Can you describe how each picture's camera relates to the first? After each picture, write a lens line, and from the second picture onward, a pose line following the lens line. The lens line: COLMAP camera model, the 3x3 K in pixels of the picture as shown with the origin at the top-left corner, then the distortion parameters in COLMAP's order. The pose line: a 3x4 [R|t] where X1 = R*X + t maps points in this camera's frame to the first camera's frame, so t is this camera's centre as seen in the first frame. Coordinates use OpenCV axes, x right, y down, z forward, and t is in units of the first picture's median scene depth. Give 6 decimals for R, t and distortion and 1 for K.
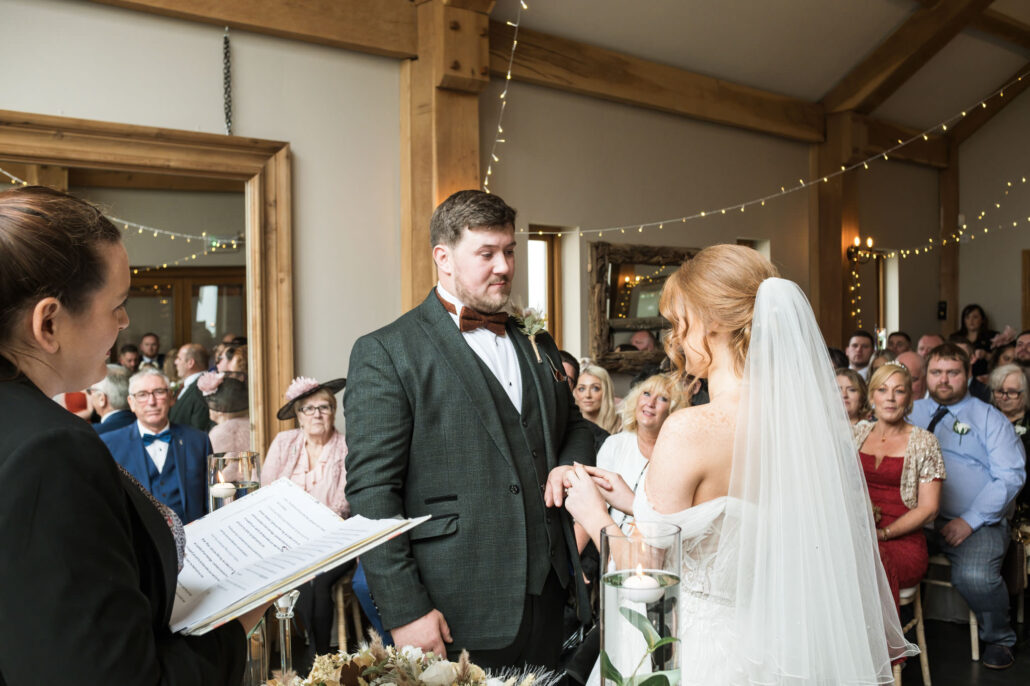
lens RADIAL K [[1063.3, 0, 523.6], [0, 1063.3, 304.6], [0, 0, 1]] dist [-0.037669, 0.000000]
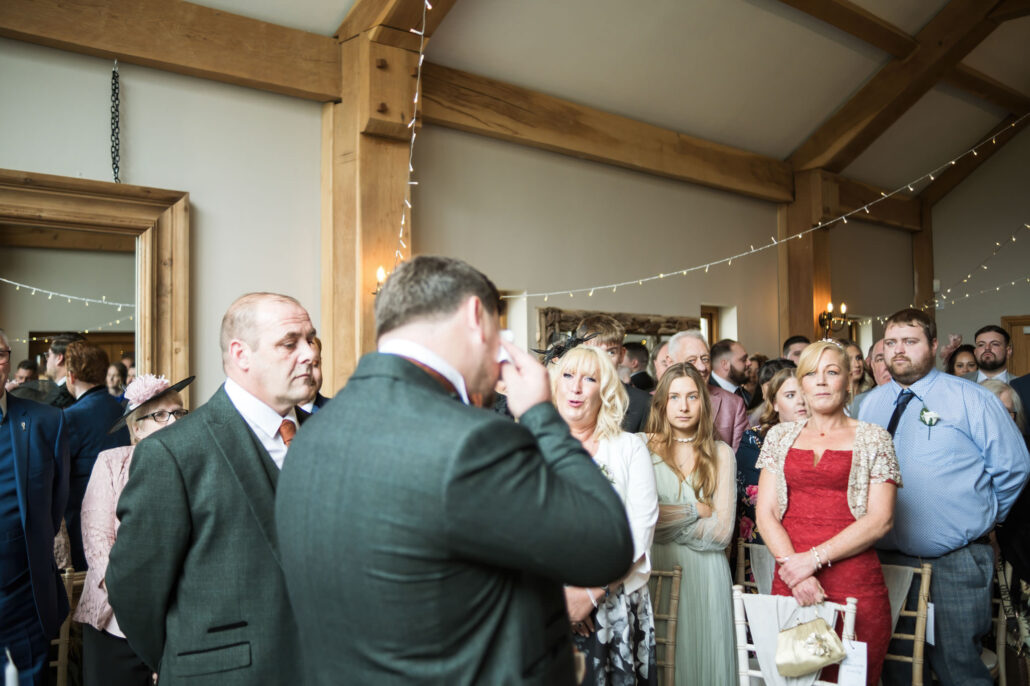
lens RADIAL K [[1063.3, 0, 521.4], [0, 1063.3, 312.7], [0, 0, 1]] dist [-0.037669, 0.000000]
pose [[0.999595, -0.000910, 0.028459, 0.026452], [0.002588, 0.998255, -0.058987, -0.001520], [-0.028356, 0.059037, 0.997853, 0.117926]]
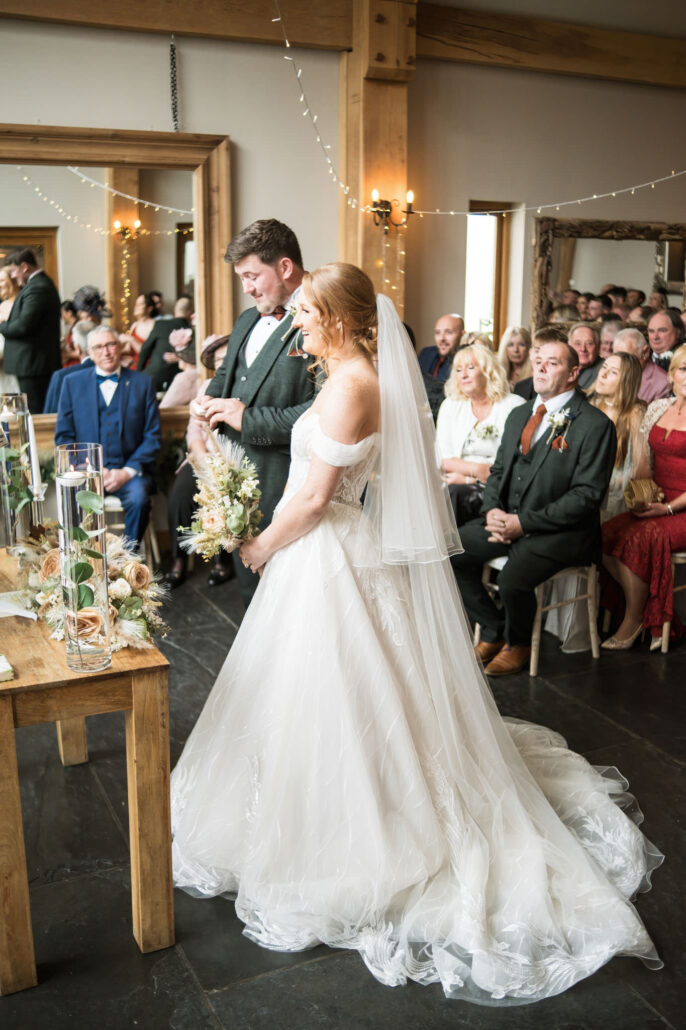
lens RADIAL K [[1063.3, 0, 341.7], [0, 1063.3, 507.1], [0, 0, 1]] dist [-0.037669, 0.000000]
pose [[0.950588, 0.087168, -0.297967, 0.265137], [-0.015349, 0.971796, 0.235325, -0.027875], [0.310075, -0.219124, 0.925115, -0.131490]]
